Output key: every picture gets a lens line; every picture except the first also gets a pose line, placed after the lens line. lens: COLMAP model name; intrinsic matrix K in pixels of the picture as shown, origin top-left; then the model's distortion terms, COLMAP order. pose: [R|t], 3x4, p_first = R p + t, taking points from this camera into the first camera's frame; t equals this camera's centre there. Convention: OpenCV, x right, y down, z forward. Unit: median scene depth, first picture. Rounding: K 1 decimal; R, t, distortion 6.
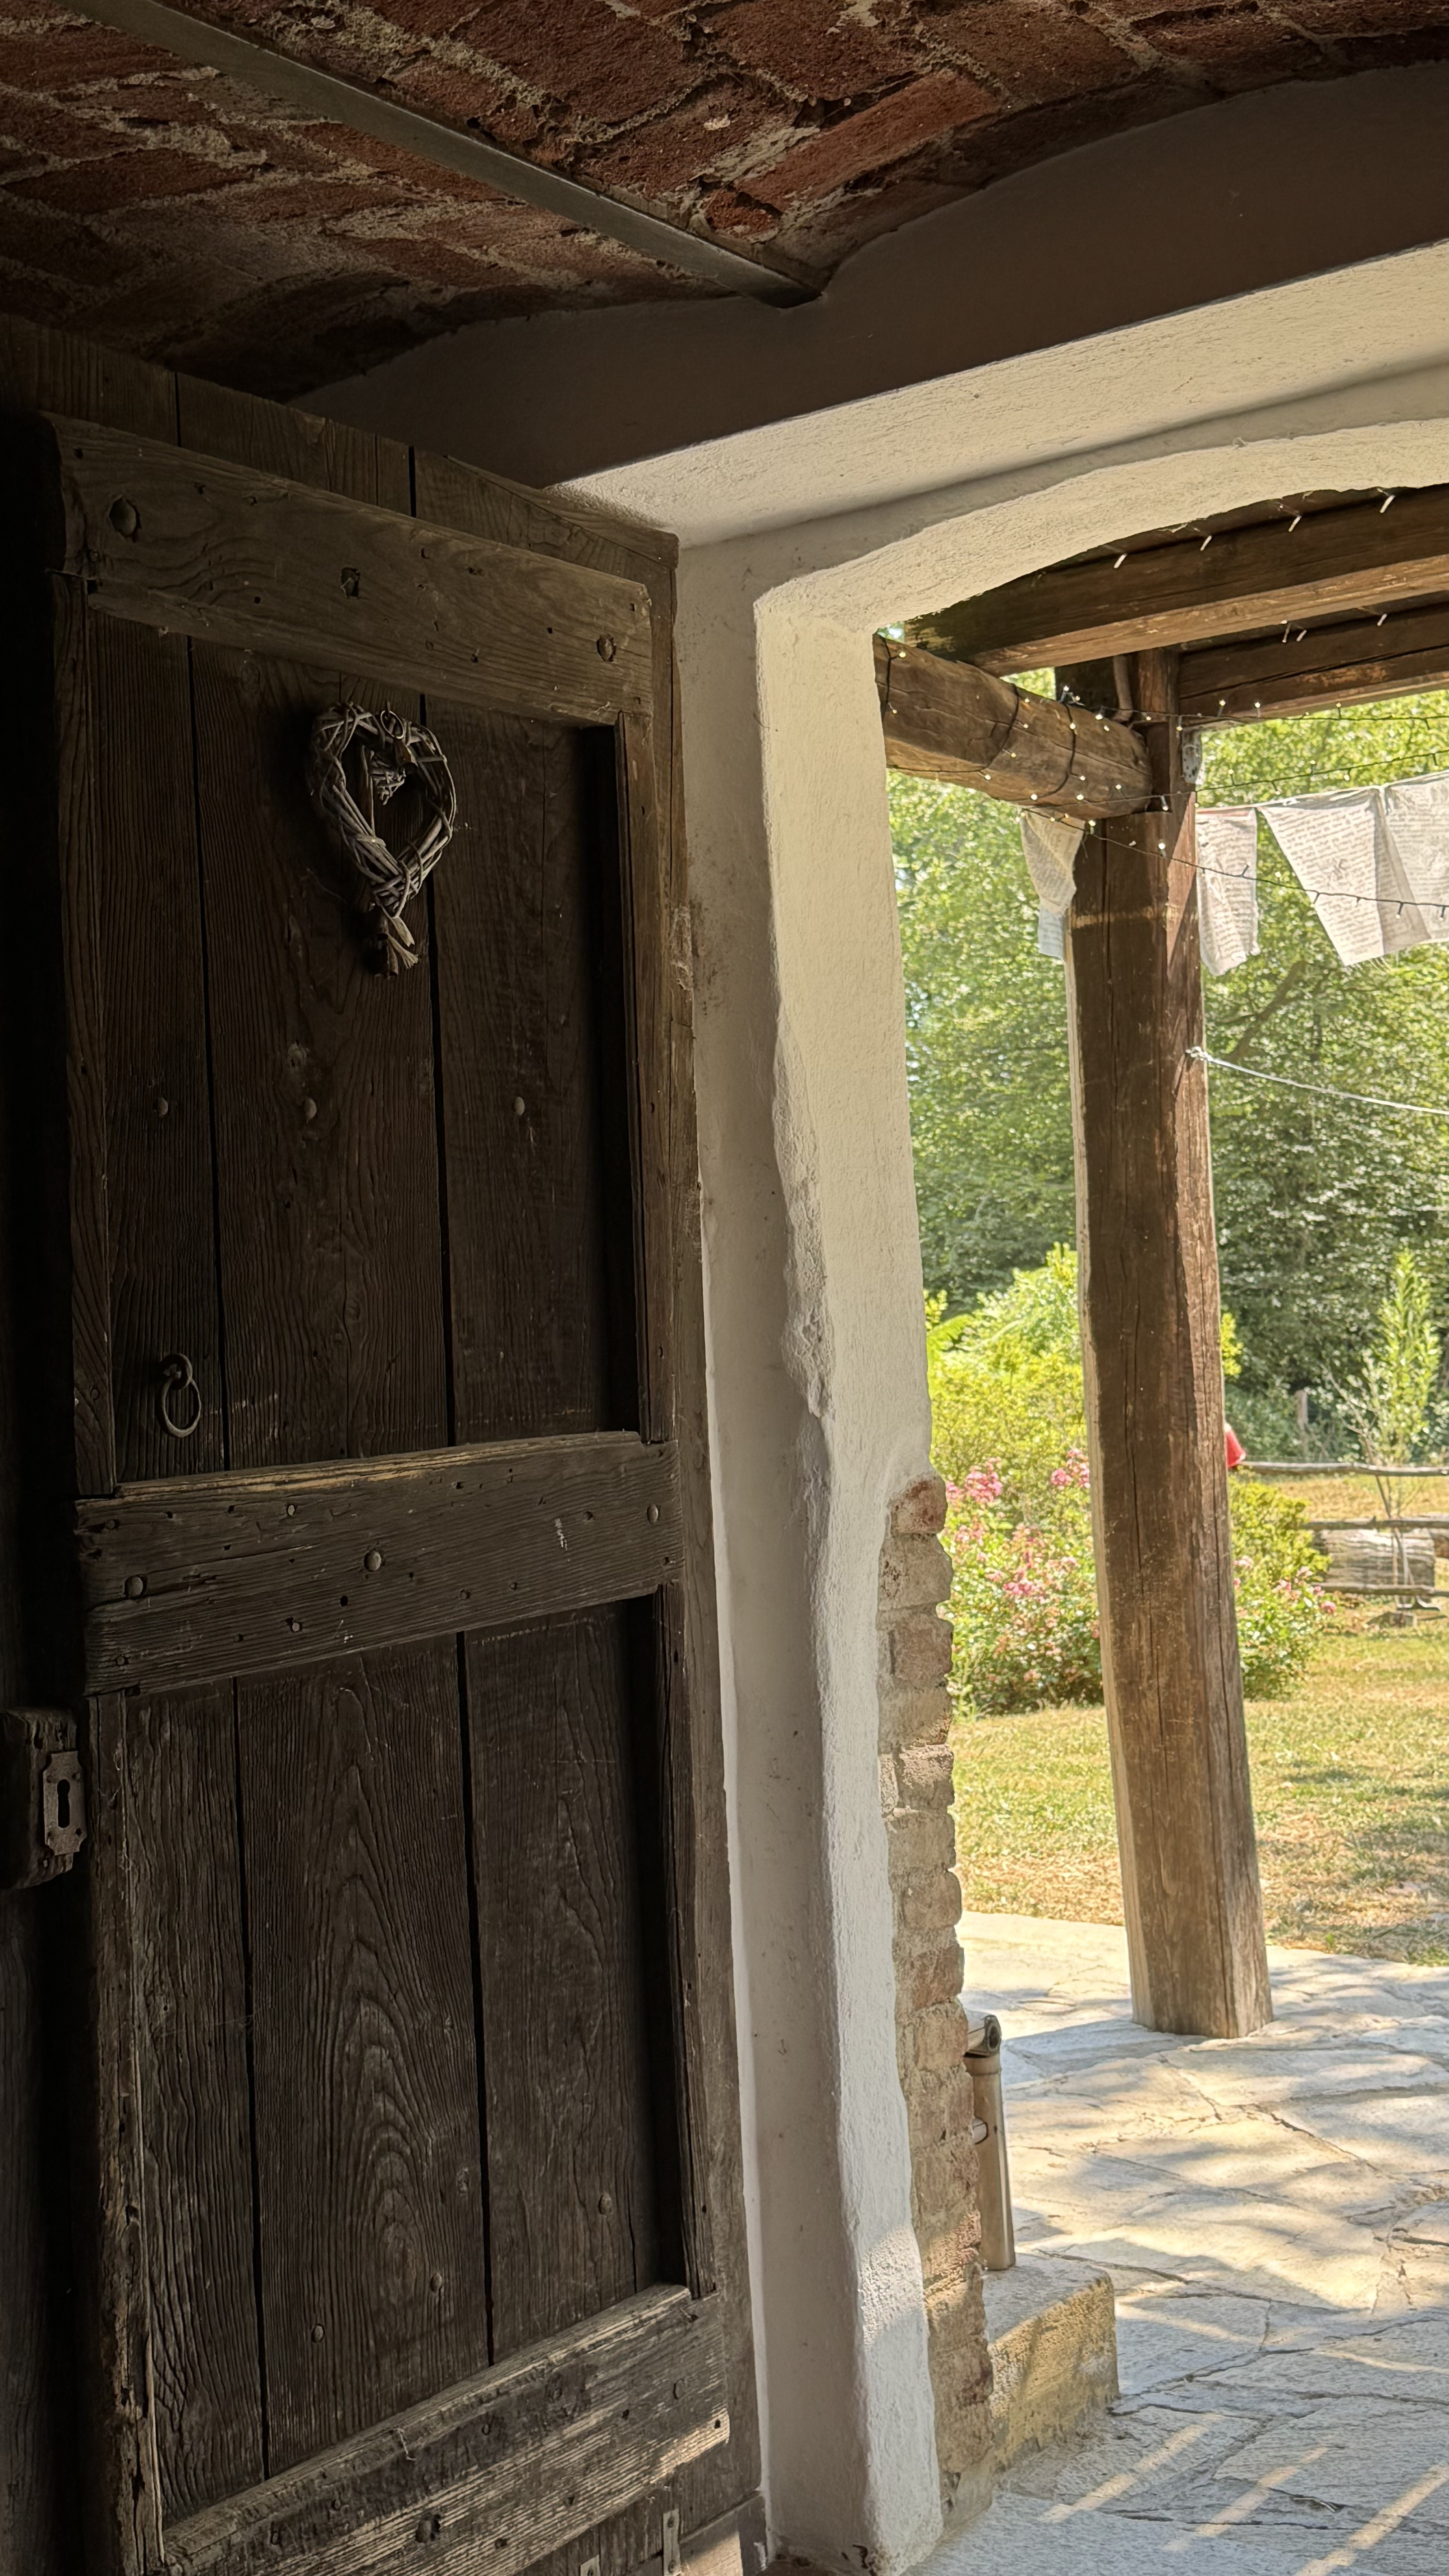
lens RADIAL K [[3081.2, 0, 727.9], [0, 3081.2, 1281.1], [0, 0, 1]] dist [0.127976, -0.008362]
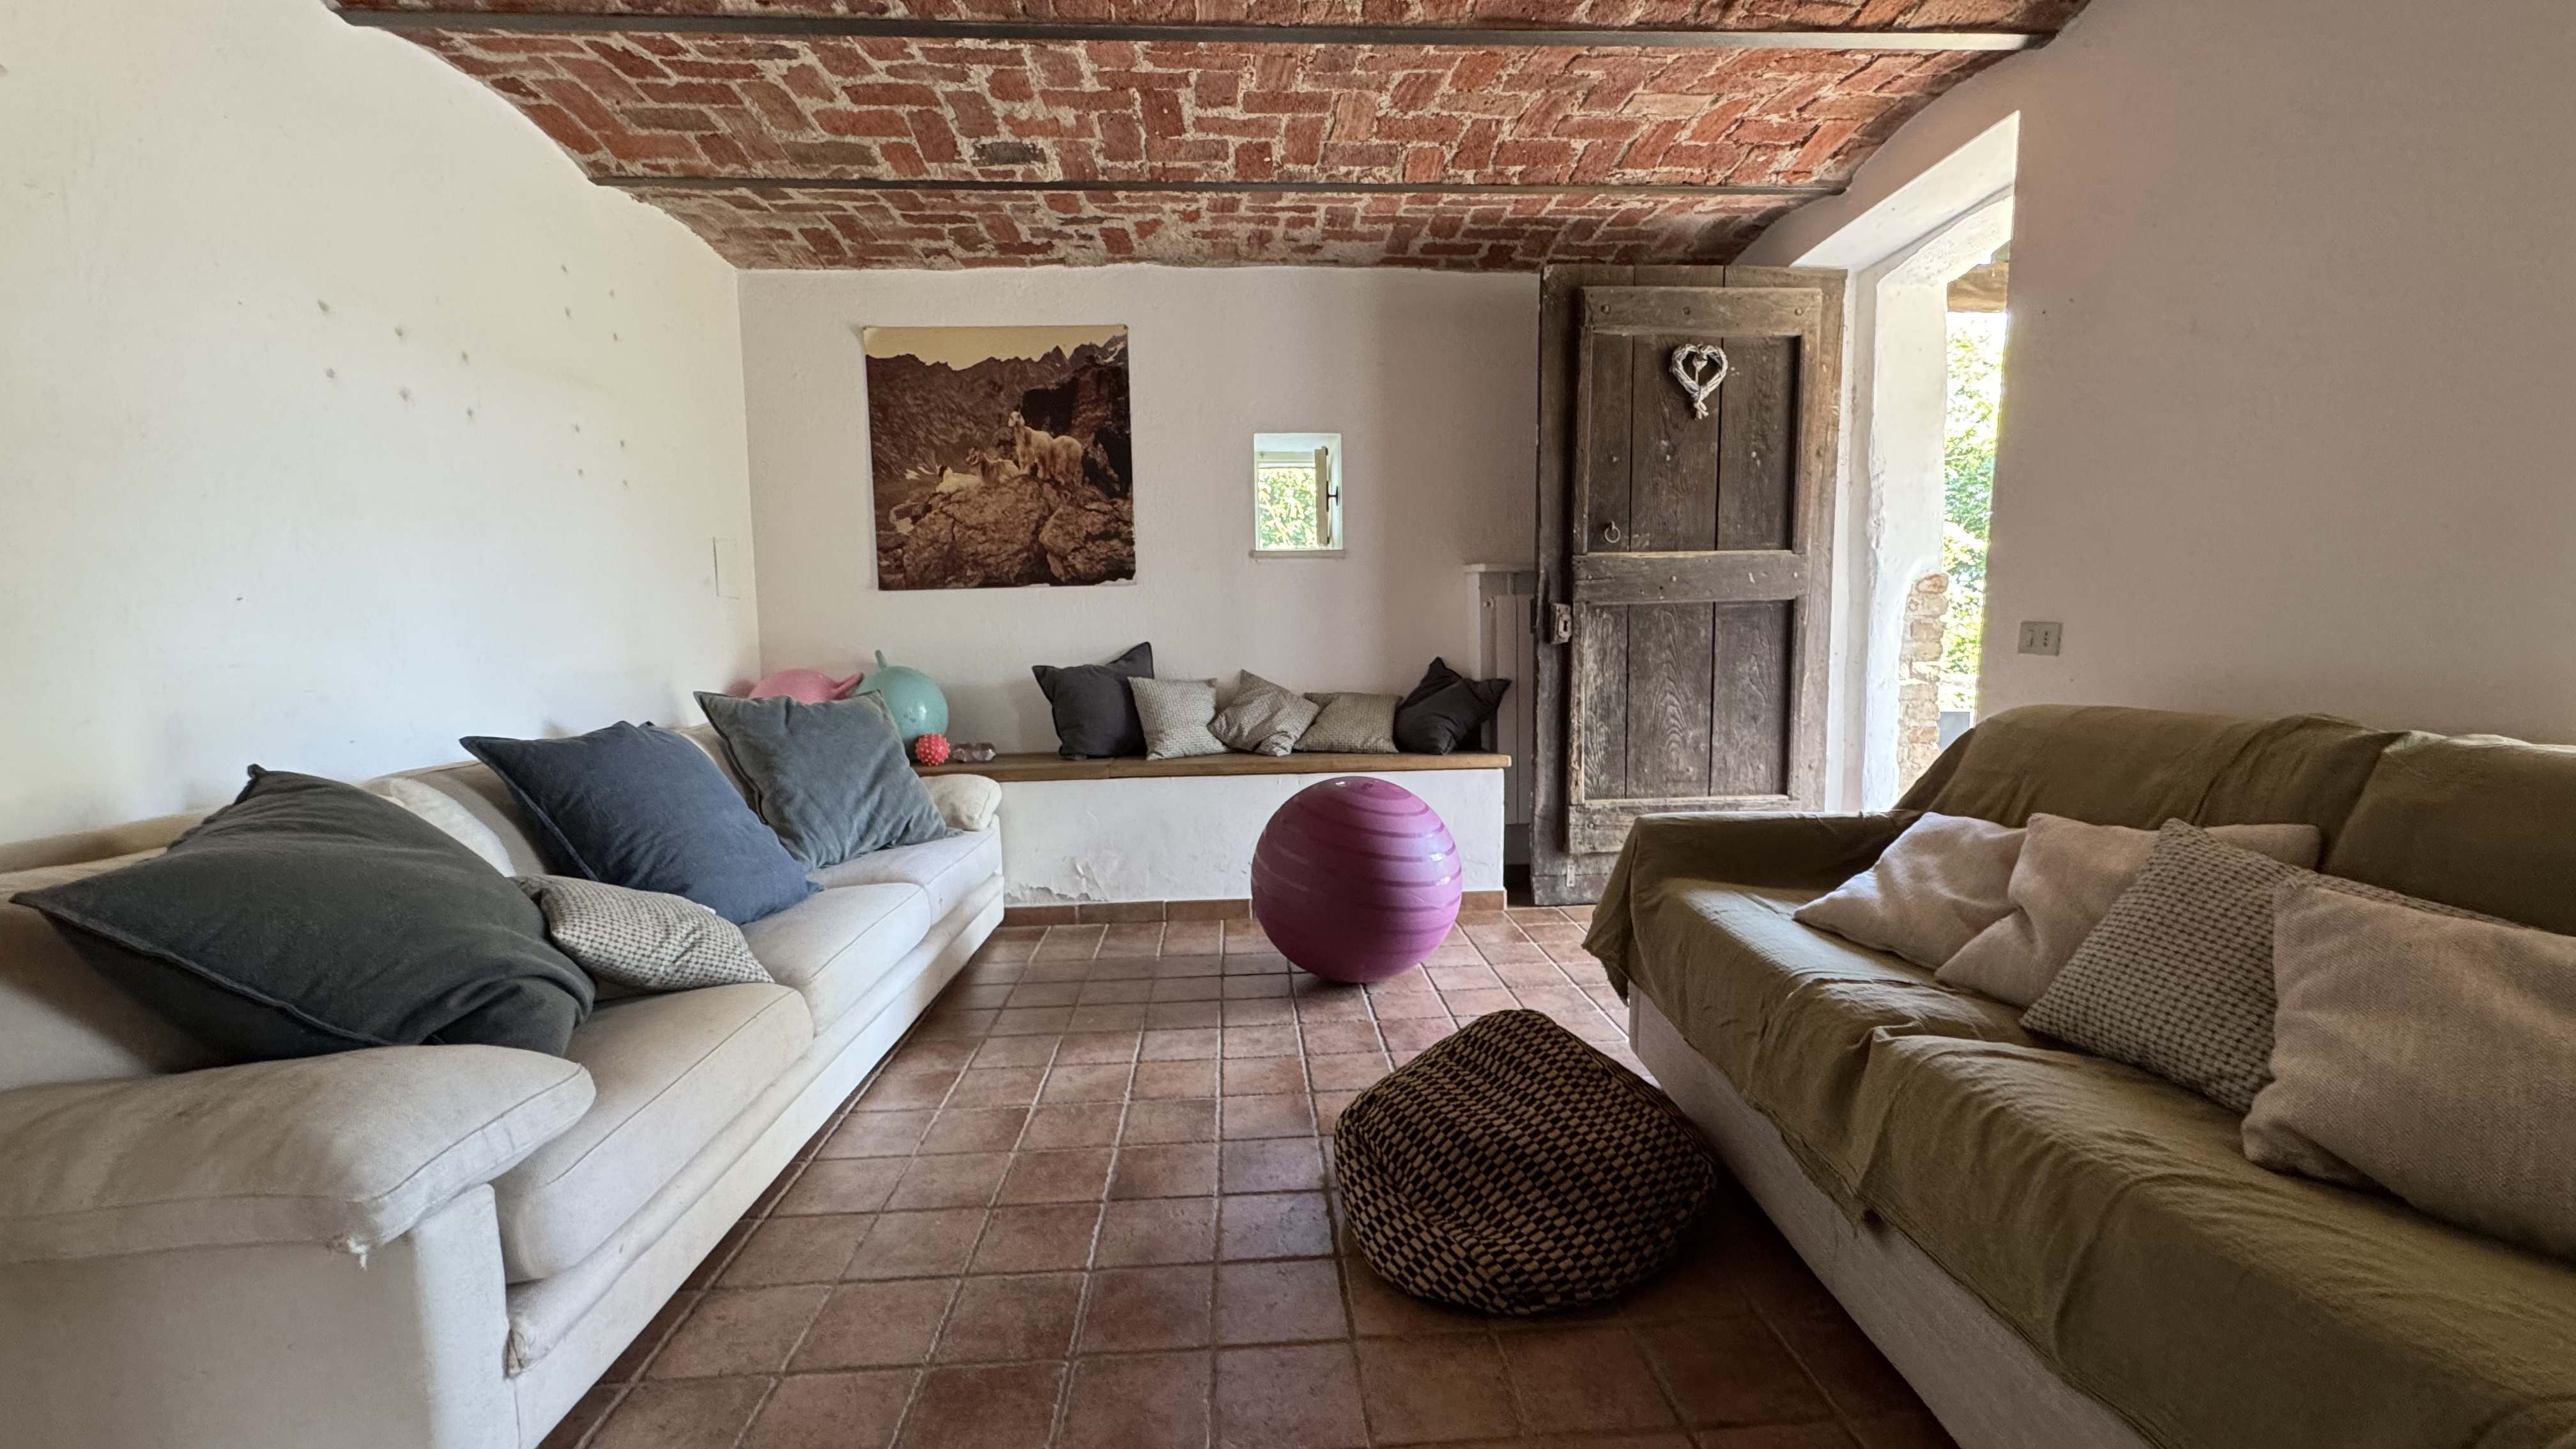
lens RADIAL K [[1041.6, 0, 1295.9], [0, 1041.6, 726.9], [0, 0, 1]] dist [-0.002046, 0.001020]
pose [[0.622379, 0.116069, -0.774062, 0.594312], [-0.008488, 0.989887, 0.141607, 0.091655], [0.782670, -0.081563, 0.617070, -0.164677]]
